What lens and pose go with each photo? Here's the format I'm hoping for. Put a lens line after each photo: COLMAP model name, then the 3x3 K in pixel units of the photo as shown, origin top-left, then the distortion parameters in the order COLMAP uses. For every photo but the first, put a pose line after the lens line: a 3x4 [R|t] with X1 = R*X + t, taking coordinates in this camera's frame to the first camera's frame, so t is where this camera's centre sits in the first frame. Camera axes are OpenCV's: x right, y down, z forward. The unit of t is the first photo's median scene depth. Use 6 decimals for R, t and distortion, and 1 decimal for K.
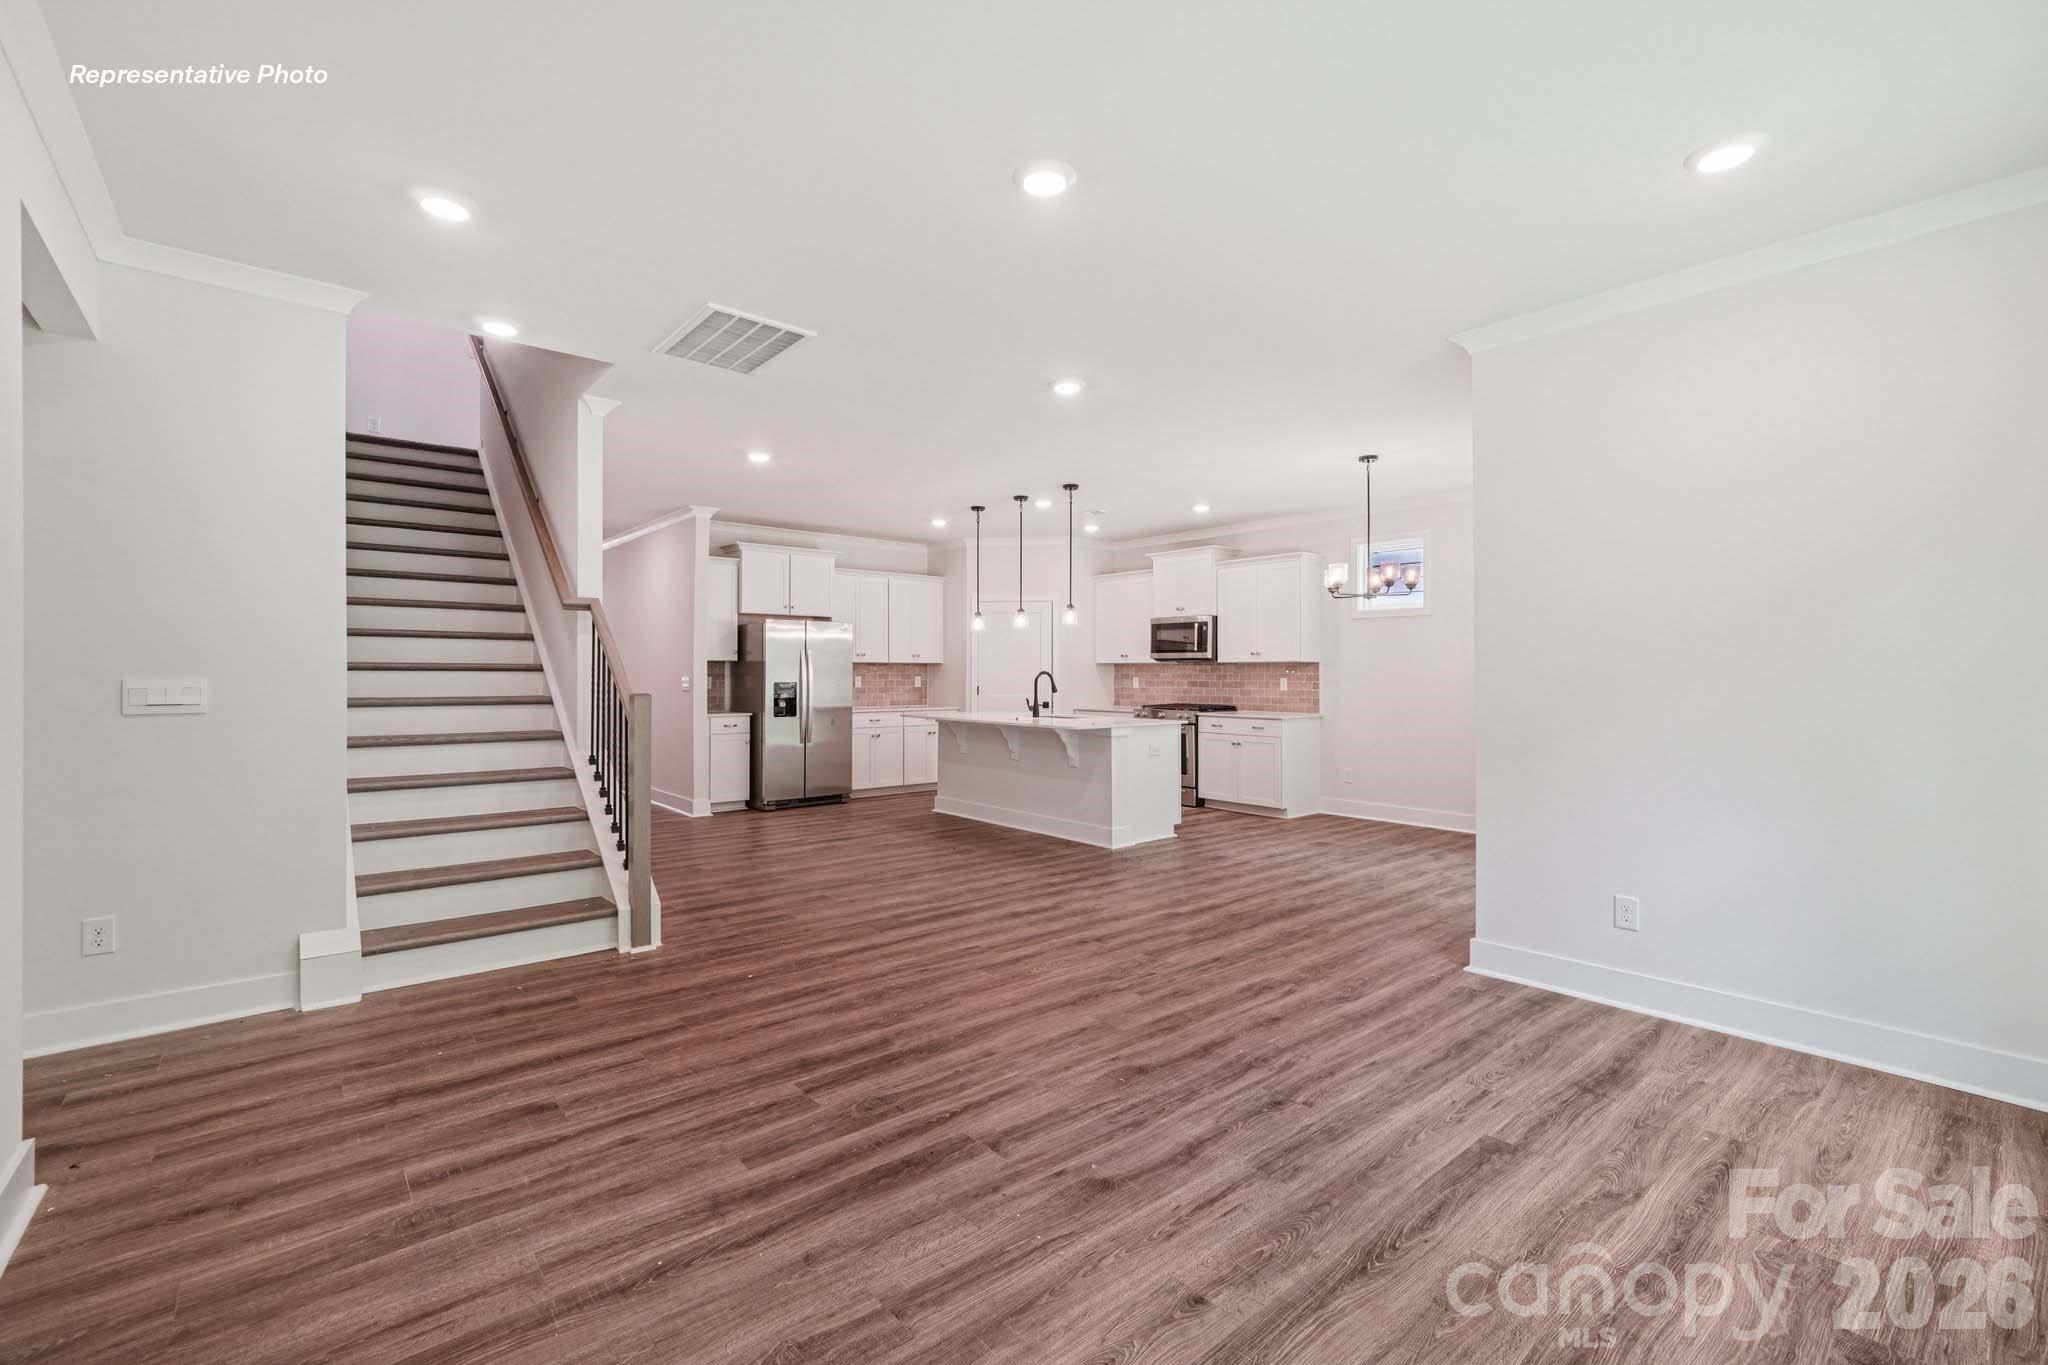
lens RADIAL K [[882.8, 0, 1035.5], [0, 882.8, 676.9], [0, 0, 1]] dist [-0.017592, 0.007614]
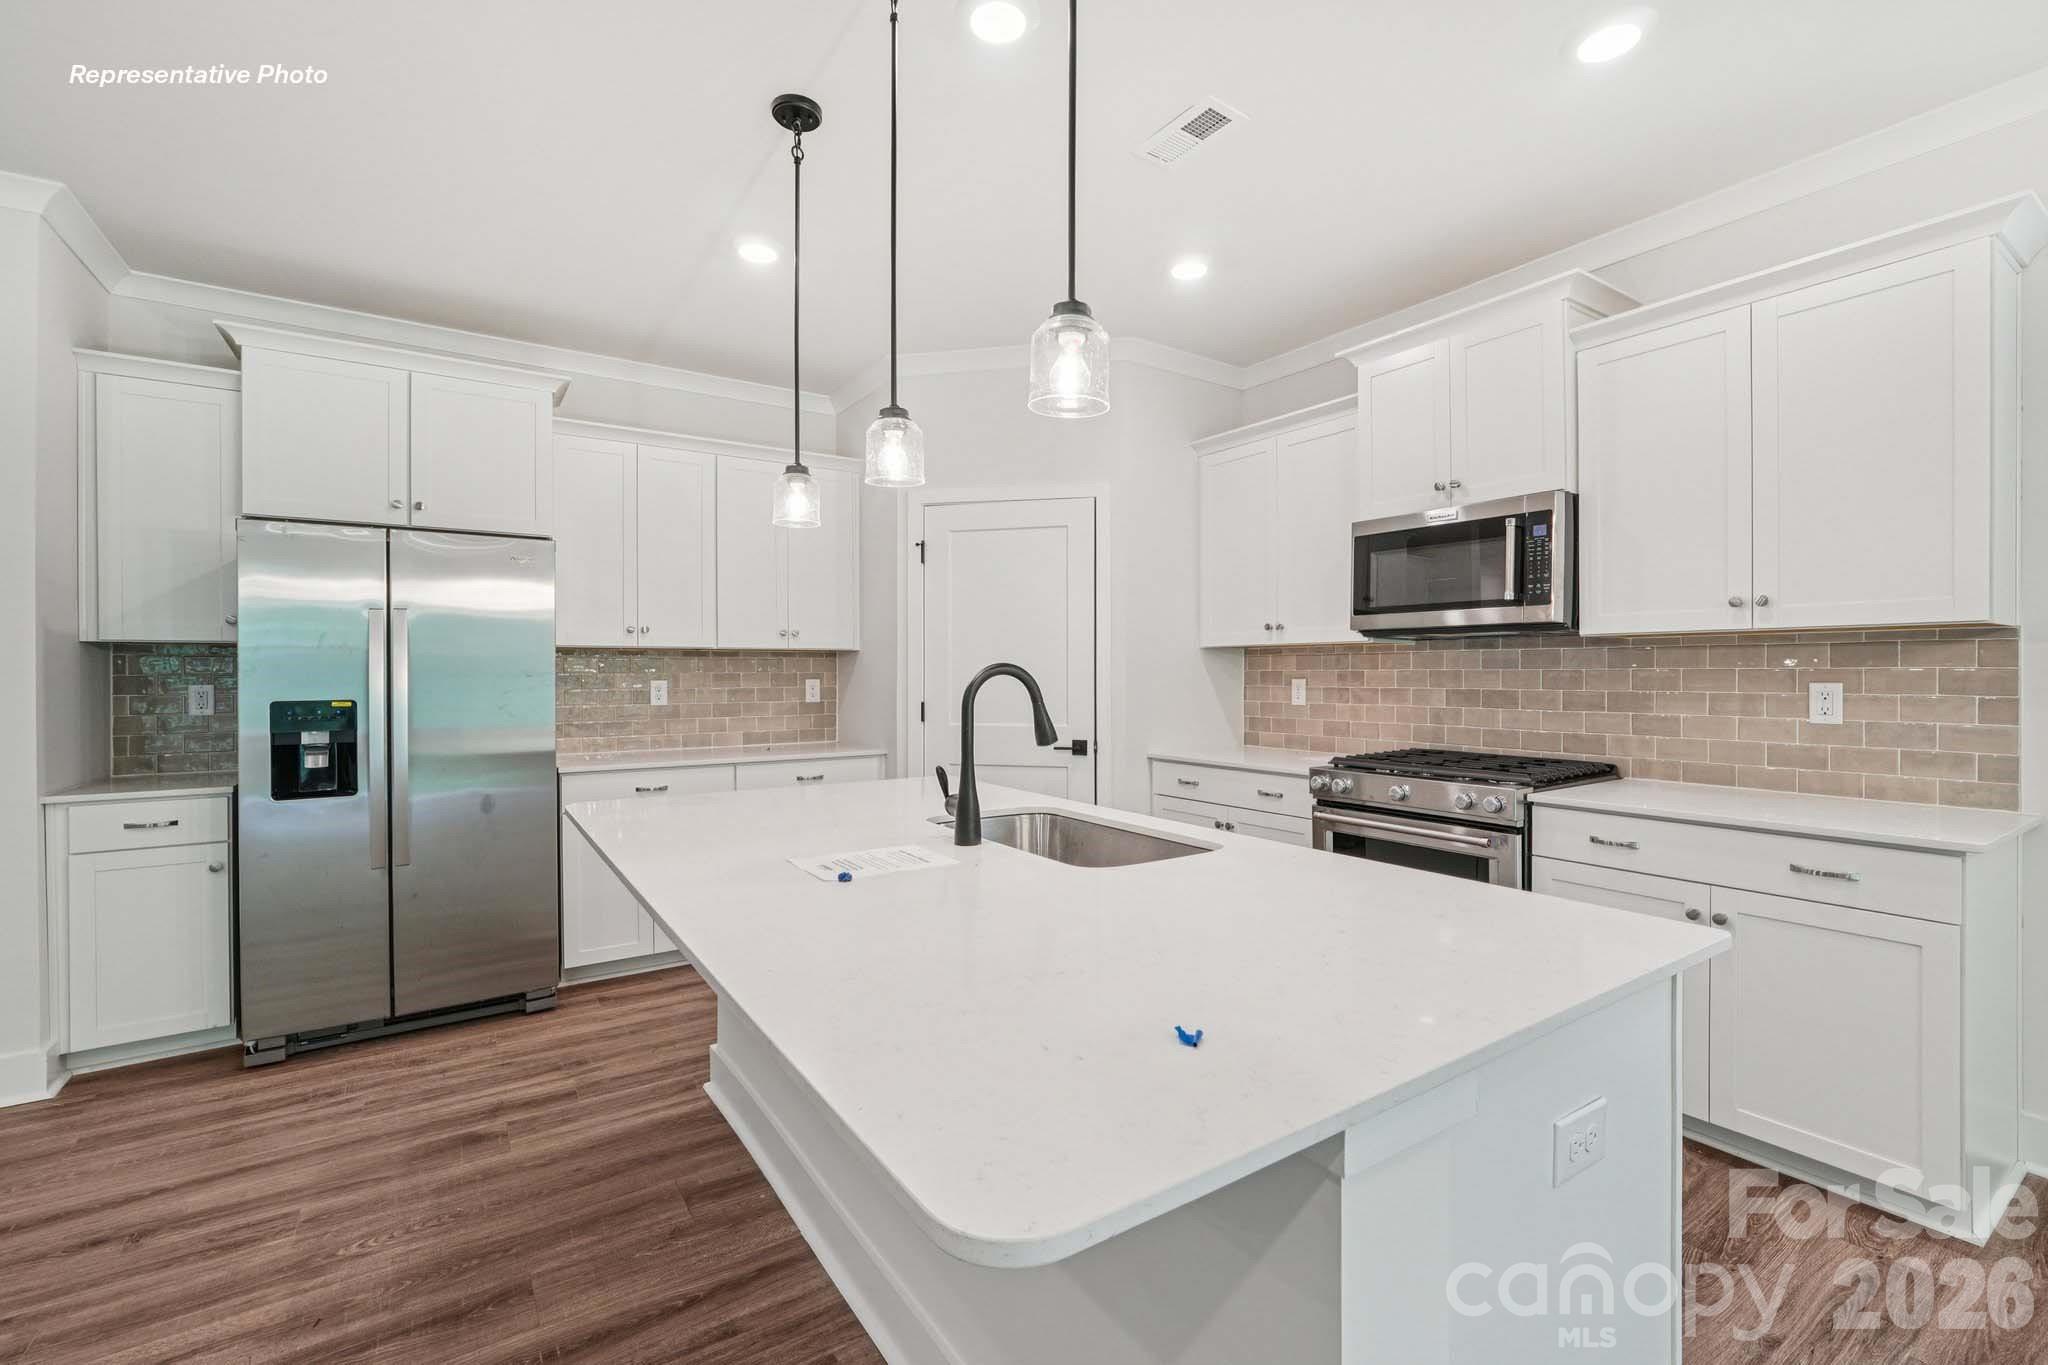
lens RADIAL K [[882.8, 0, 1035.5], [0, 882.8, 676.9], [0, 0, 1]] dist [-0.017592, 0.007614]
pose [[0.993379, -0.004217, -0.114809, 0.048166], [0.004473, 0.999988, 0.001970, -0.002796], [0.114800, -0.002470, 0.993386, 0.724229]]
